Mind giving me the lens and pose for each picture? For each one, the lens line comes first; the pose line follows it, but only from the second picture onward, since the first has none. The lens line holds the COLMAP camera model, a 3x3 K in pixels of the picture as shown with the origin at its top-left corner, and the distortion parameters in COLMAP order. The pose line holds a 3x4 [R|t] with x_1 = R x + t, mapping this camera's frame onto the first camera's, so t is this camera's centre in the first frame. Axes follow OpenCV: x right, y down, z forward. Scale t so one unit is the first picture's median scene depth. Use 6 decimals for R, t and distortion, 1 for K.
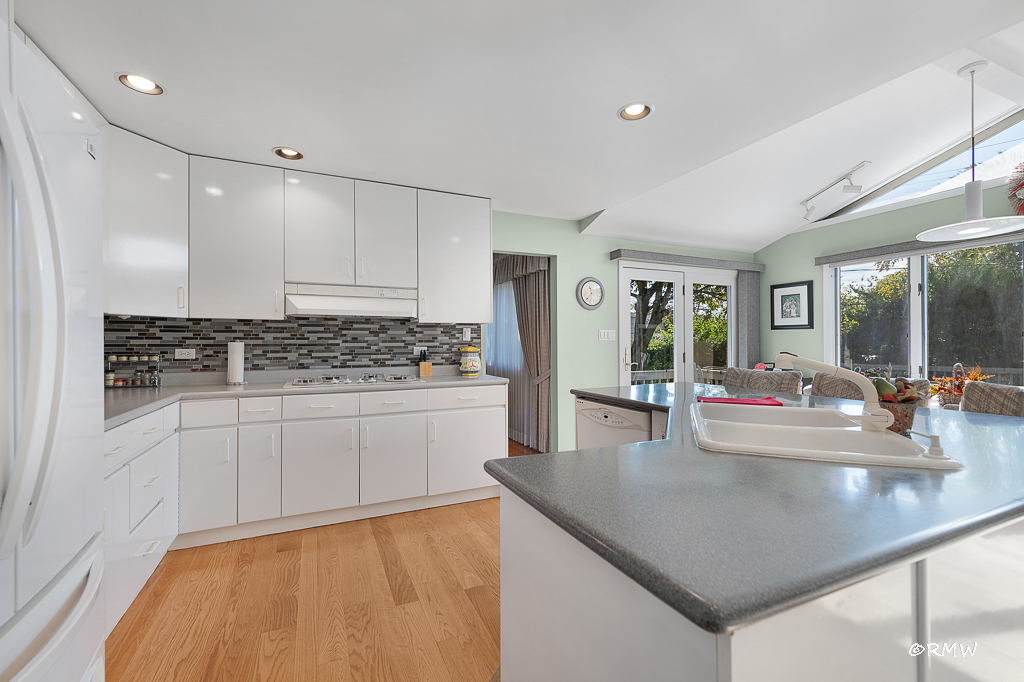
lens RADIAL K [[434.4, 0, 509.0], [0, 434.4, 342.8], [0, 0, 1]] dist [0.012545, 0.000045]
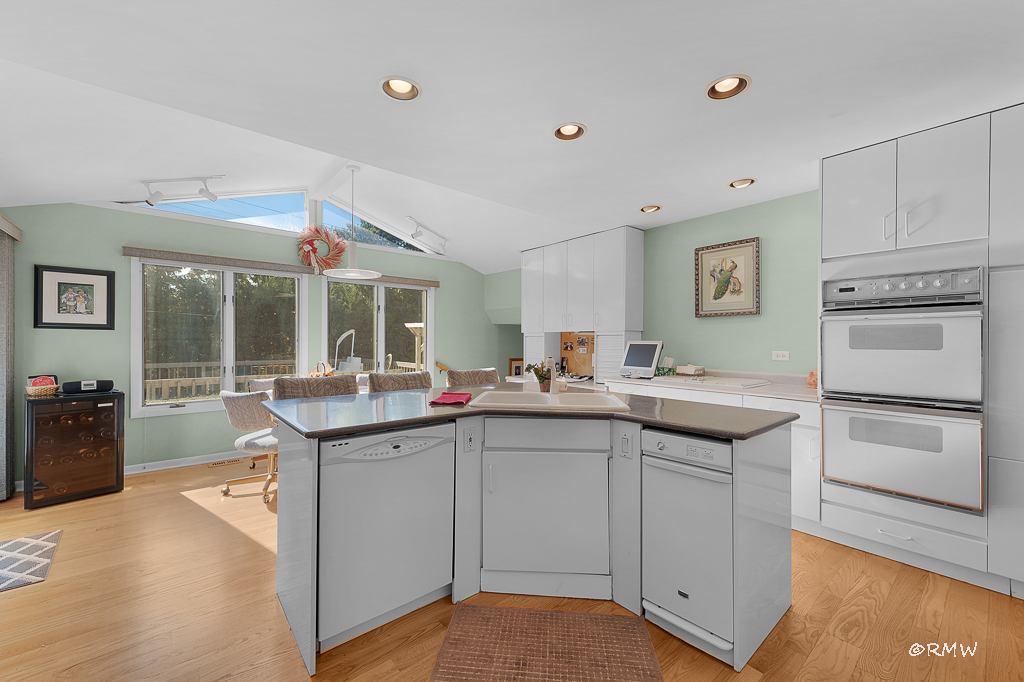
lens RADIAL K [[408.3, 0, 512.6], [0, 408.3, 343.1], [0, 0, 1]] dist [0.009819, -0.001945]
pose [[-0.272718, -0.002722, 0.962090, -0.360708], [-0.001926, 0.999996, 0.002283, -0.013416], [-0.962092, -0.001230, -0.272722, 0.657417]]
